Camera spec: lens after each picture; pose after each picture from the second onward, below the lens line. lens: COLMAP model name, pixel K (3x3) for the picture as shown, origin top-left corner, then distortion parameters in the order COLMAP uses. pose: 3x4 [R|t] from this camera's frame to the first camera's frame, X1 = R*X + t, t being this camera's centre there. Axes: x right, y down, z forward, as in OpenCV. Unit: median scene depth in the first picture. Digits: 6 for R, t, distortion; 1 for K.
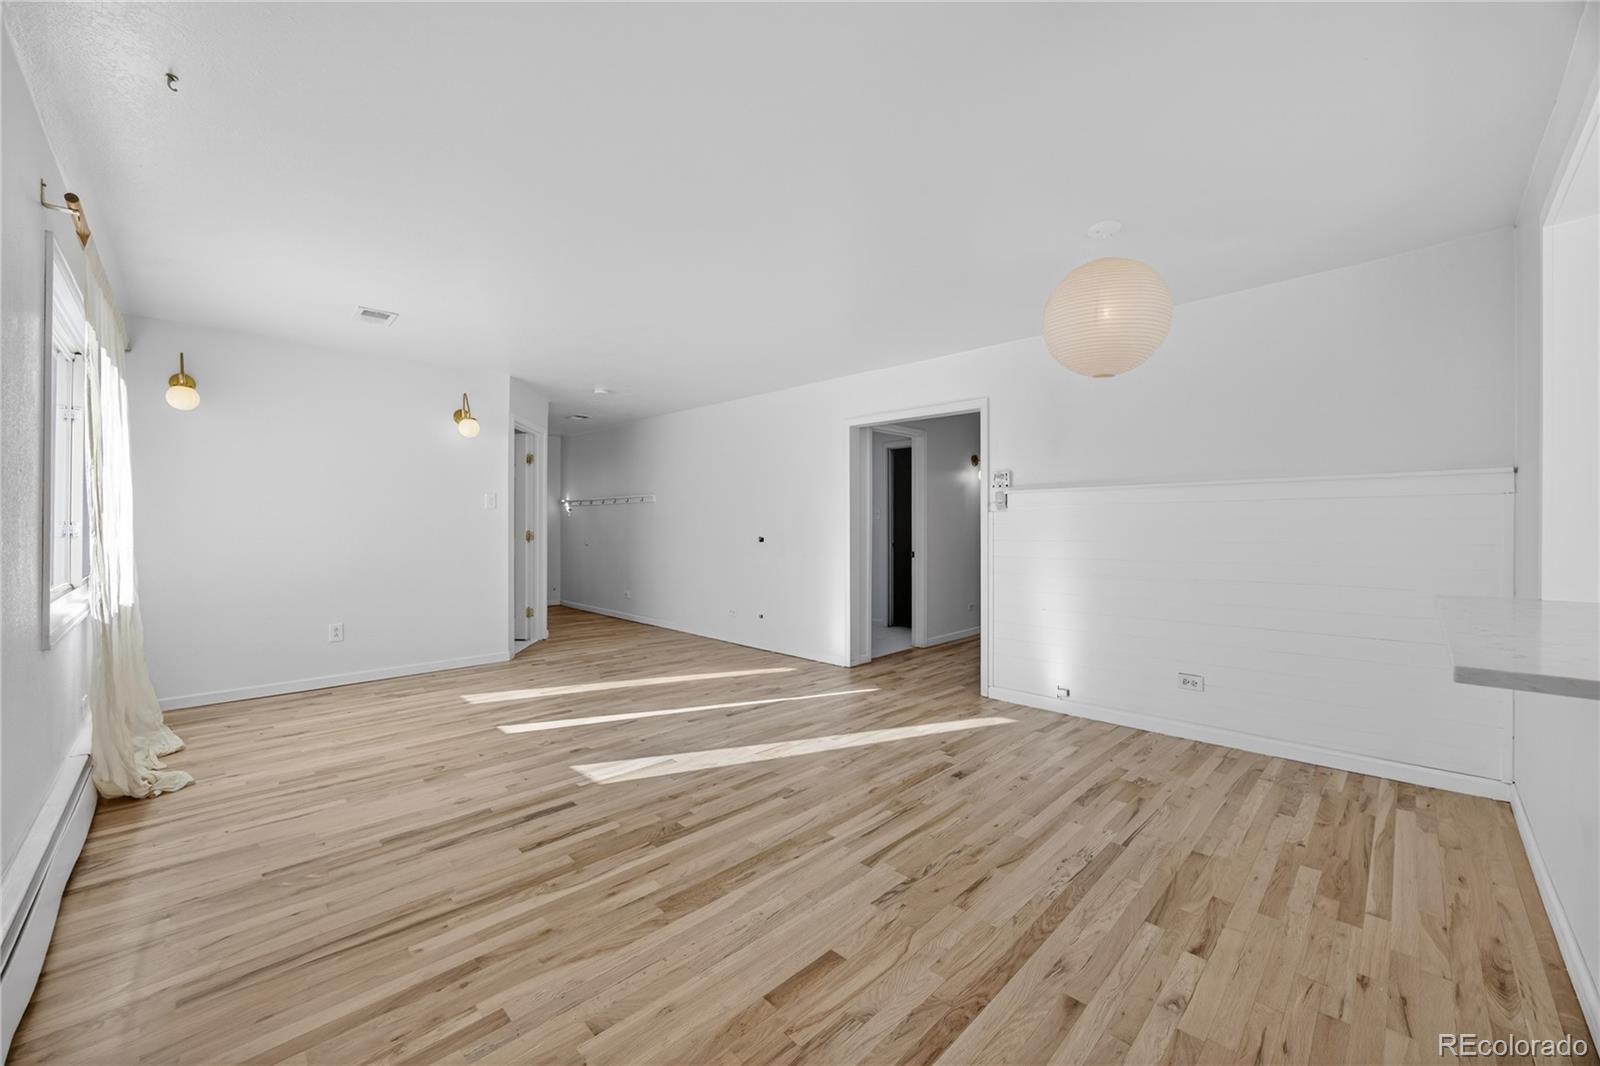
lens RADIAL K [[614.0, 0, 791.3], [0, 614.0, 531.3], [0, 0, 1]] dist [-0.012484, 0.000375]
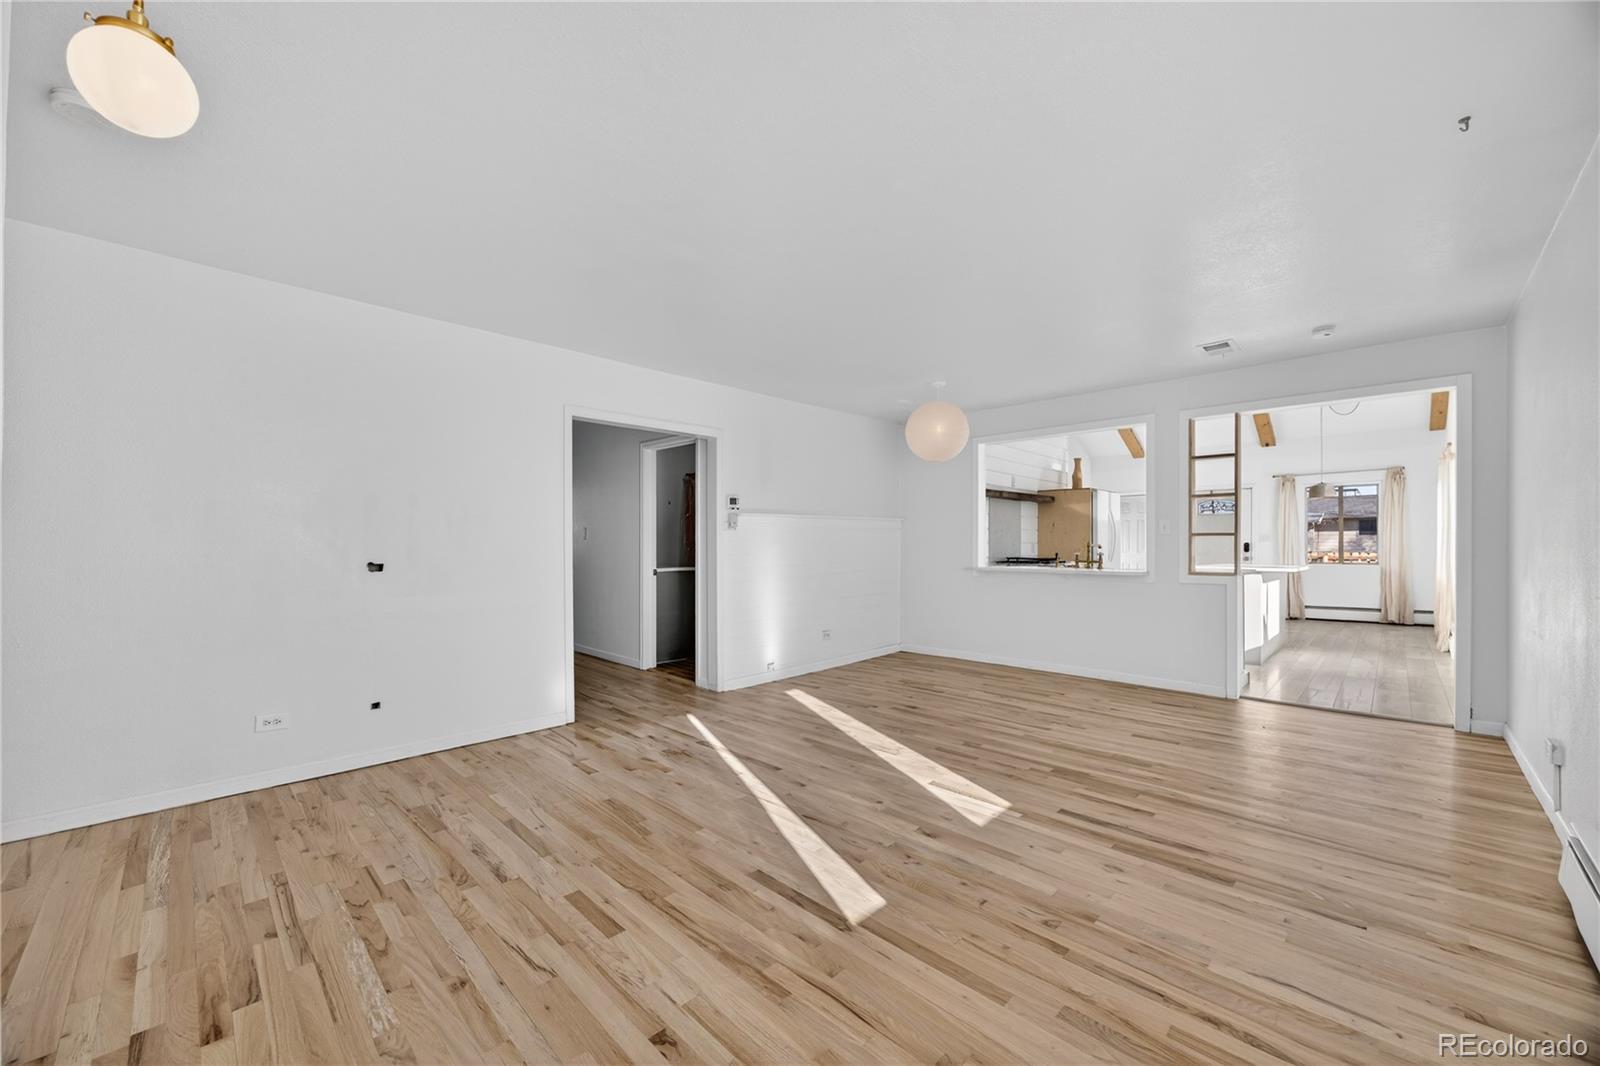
lens RADIAL K [[614.0, 0, 791.0], [0, 614.0, 540.4], [0, 0, 1]] dist [-0.012484, 0.000375]
pose [[-0.008185, 0.004702, 0.999955, -1.362851], [0.009188, 0.999947, -0.004627, -0.012095], [-0.999924, 0.009150, -0.008228, 1.431916]]
